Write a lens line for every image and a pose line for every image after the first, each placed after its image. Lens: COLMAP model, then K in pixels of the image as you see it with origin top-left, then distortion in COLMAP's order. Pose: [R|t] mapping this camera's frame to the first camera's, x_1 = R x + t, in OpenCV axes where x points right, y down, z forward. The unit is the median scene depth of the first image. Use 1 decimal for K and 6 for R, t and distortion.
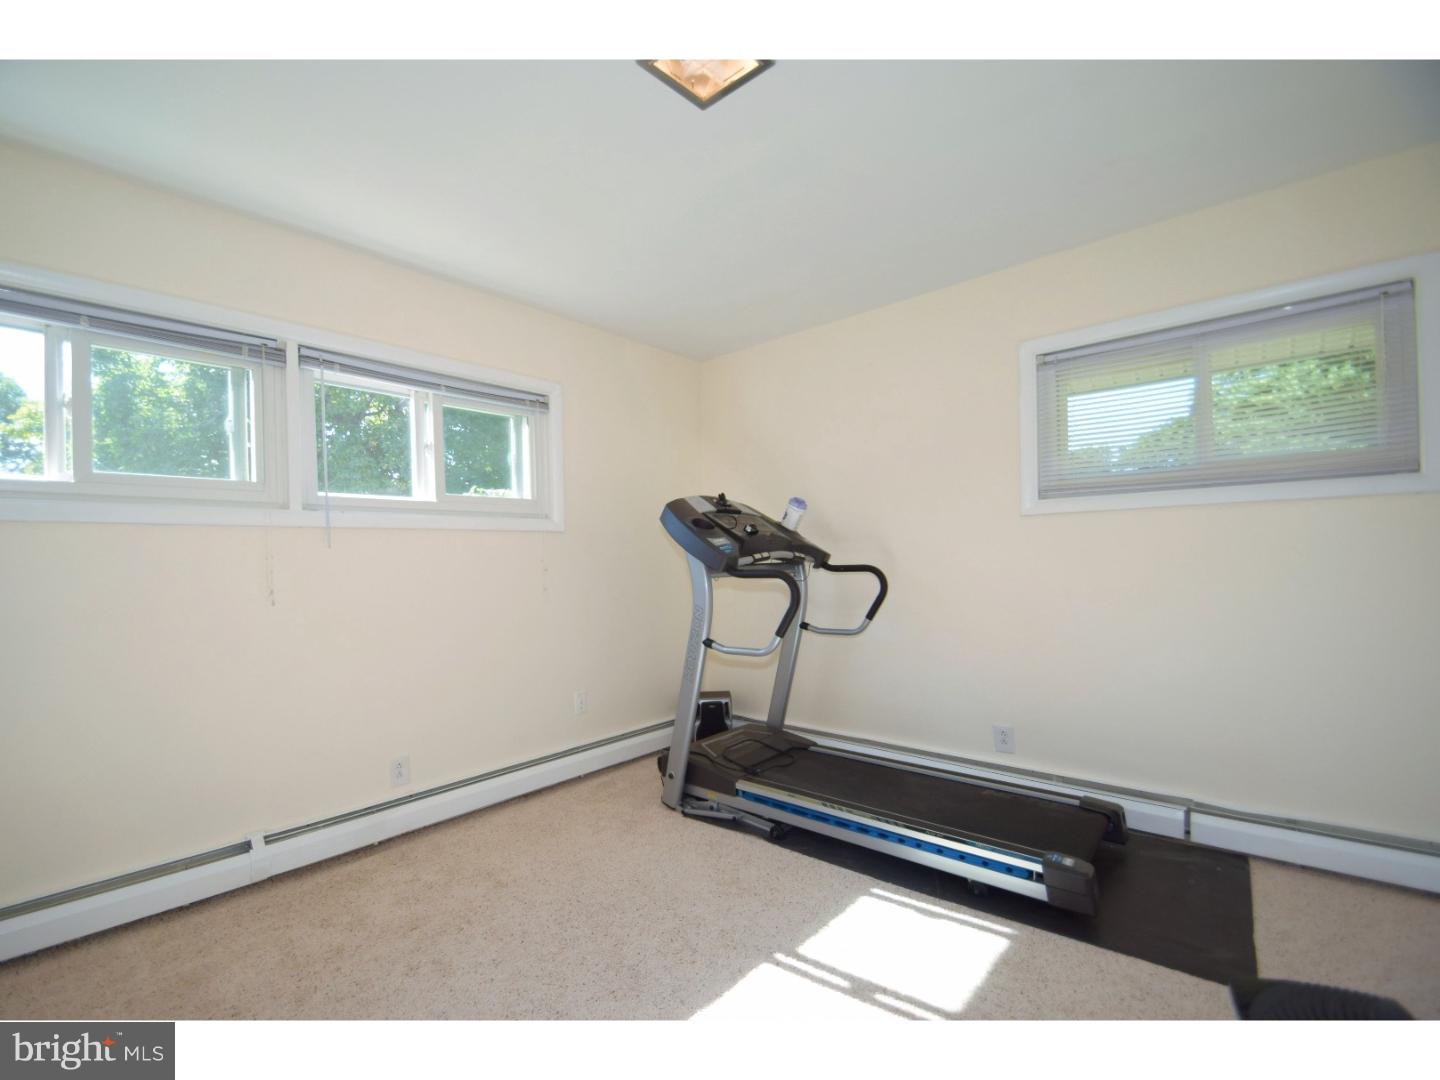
lens RADIAL K [[643.6, 0, 718.9], [0, 643.6, 555.9], [0, 0, 1]] dist [-0.000247, -0.000235]
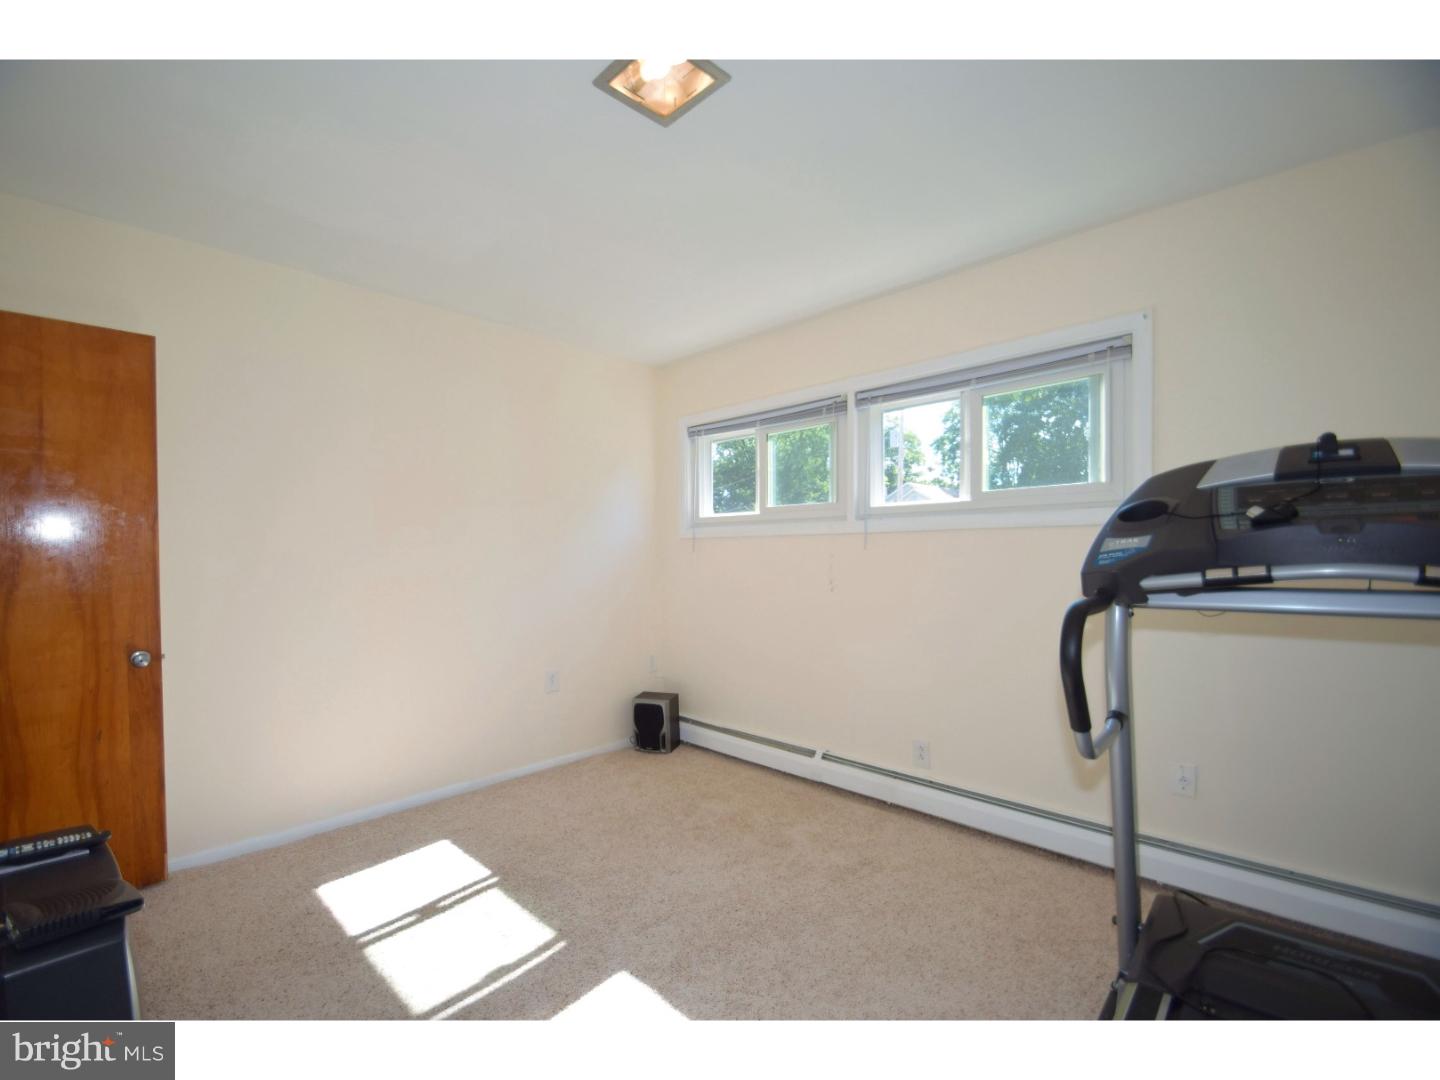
lens RADIAL K [[647.9, 0, 691.6], [0, 647.9, 565.3], [0, 0, 1]] dist [0.002105, -0.010906]
pose [[-0.088630, 0.025885, -0.995728, 0.692161], [-0.000396, 0.999661, 0.026022, -0.013445], [0.996065, 0.002700, -0.088590, 0.793395]]
